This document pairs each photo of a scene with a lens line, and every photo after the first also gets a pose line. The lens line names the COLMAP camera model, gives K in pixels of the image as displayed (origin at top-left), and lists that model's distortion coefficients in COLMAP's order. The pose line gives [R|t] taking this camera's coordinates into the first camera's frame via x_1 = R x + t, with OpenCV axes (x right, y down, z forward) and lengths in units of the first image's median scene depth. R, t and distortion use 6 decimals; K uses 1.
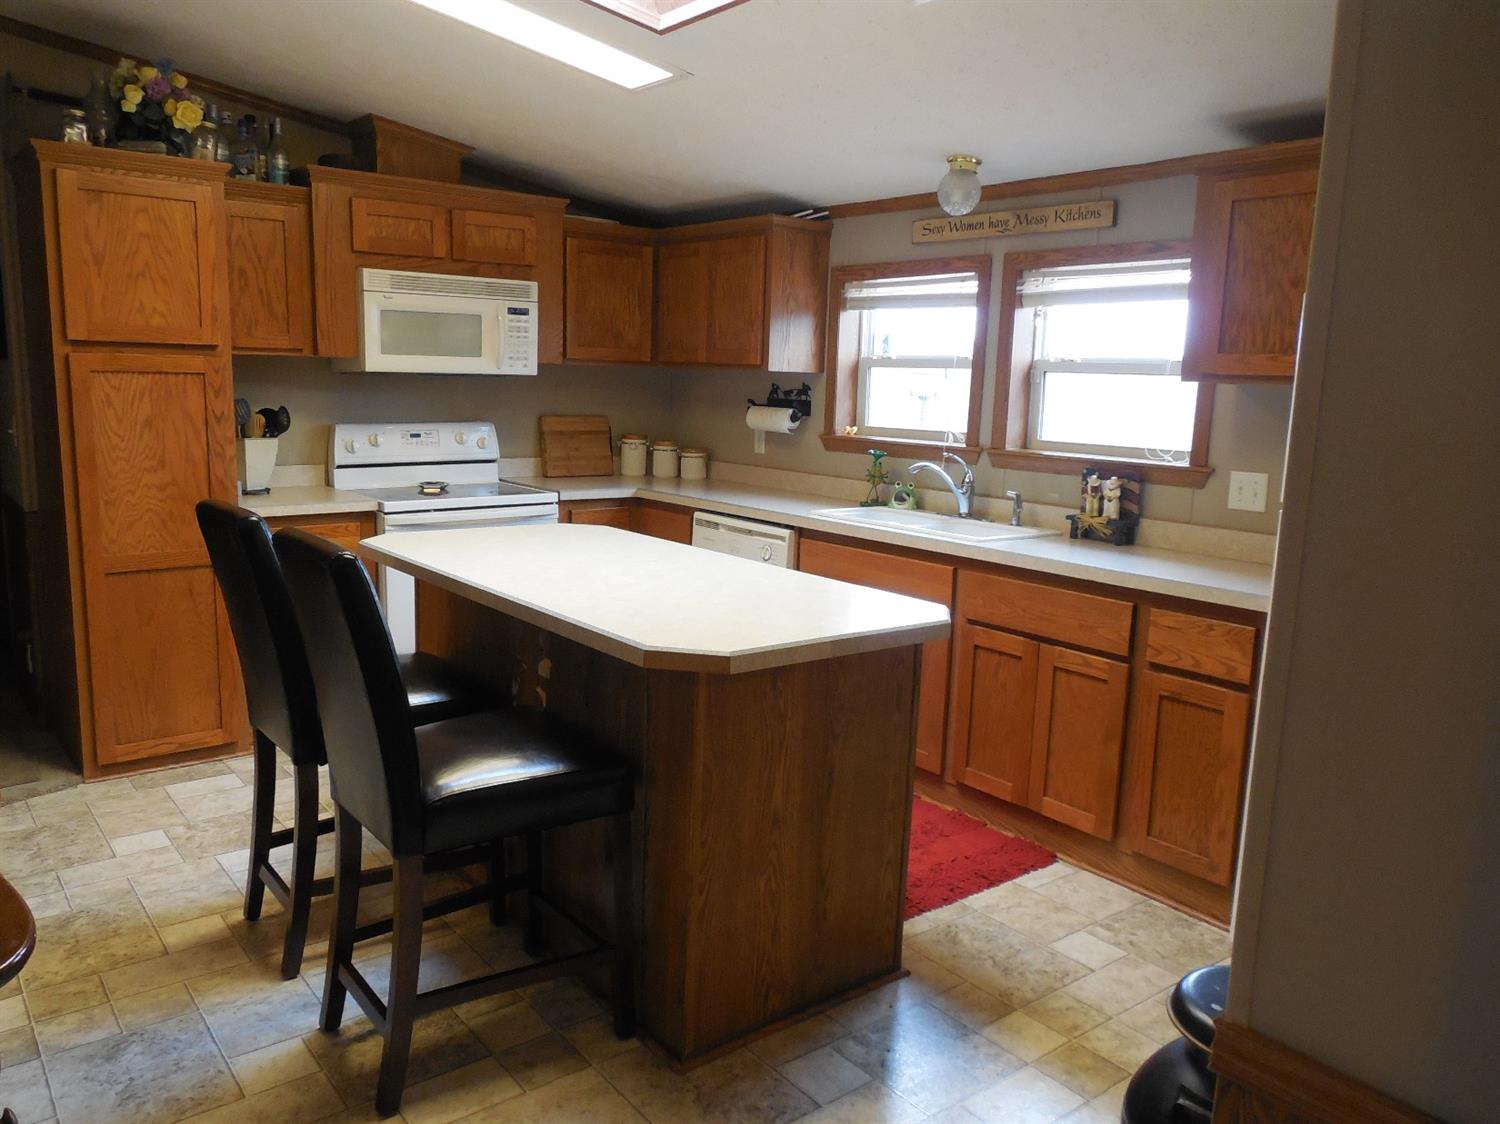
lens RADIAL K [[1107.1, 0, 723.3], [0, 1107.1, 554.3], [0, 0, 1]] dist [0.001724, 0.000529]
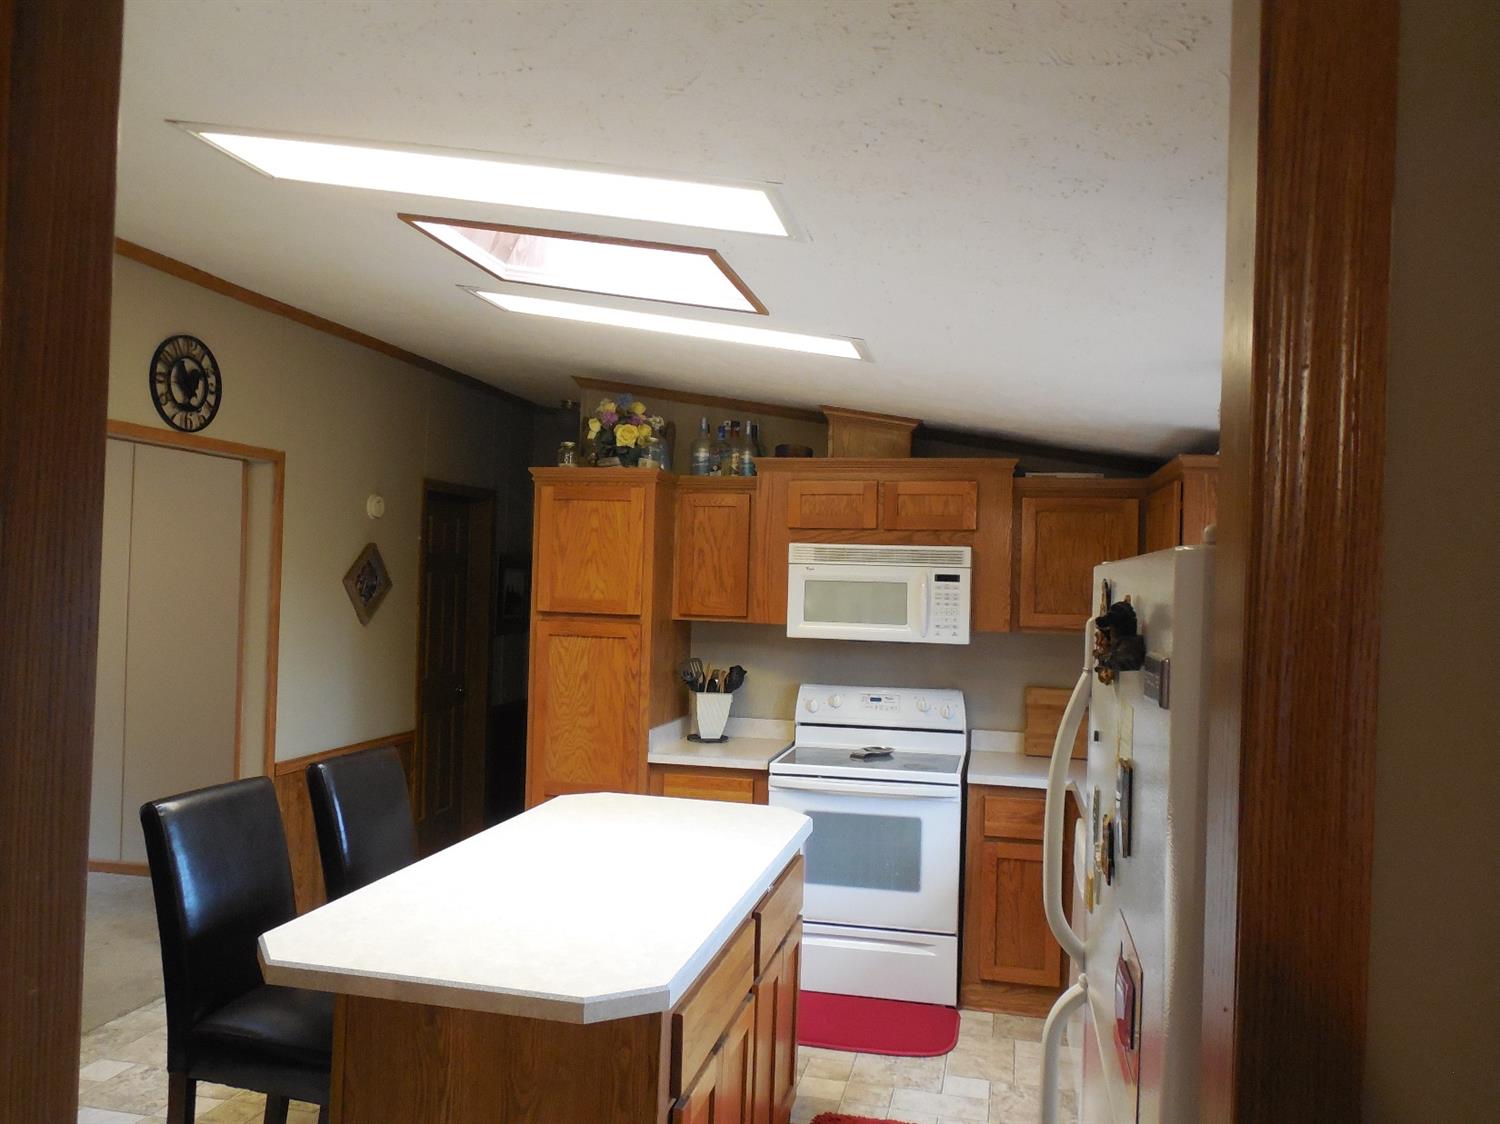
lens RADIAL K [[1194.1, 0, 750.0], [0, 1194.1, 562.0], [0, 0, 1]] dist [0.010285, 0.002034]
pose [[0.642339, -0.024272, -0.766036, 0.610985], [-0.134470, 0.980425, -0.143820, -0.074817], [0.754532, 0.195390, 0.626502, 0.268870]]
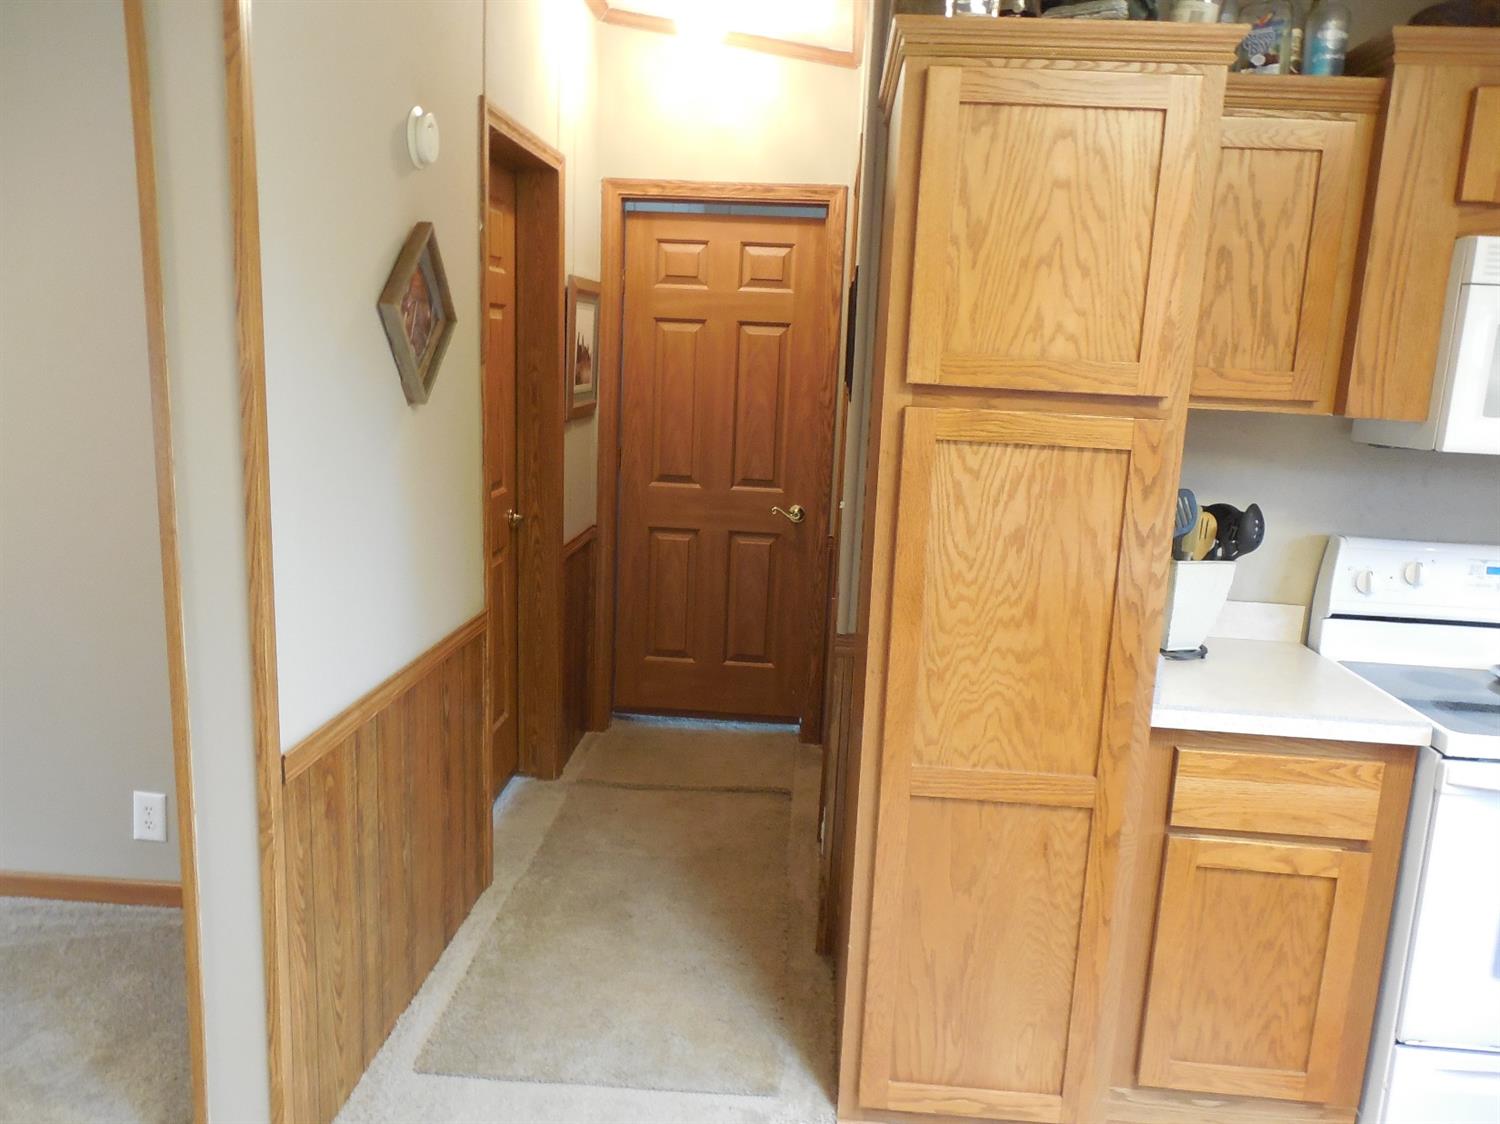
lens RADIAL K [[1163.9, 0, 781.0], [0, 1163.9, 585.9], [0, 0, 1]] dist [0.003299, 0.004605]
pose [[0.759722, 0.137287, -0.635590, -0.237564], [-0.134232, 0.989516, 0.053288, -0.107515], [0.636243, 0.044832, 0.770185, 0.479351]]
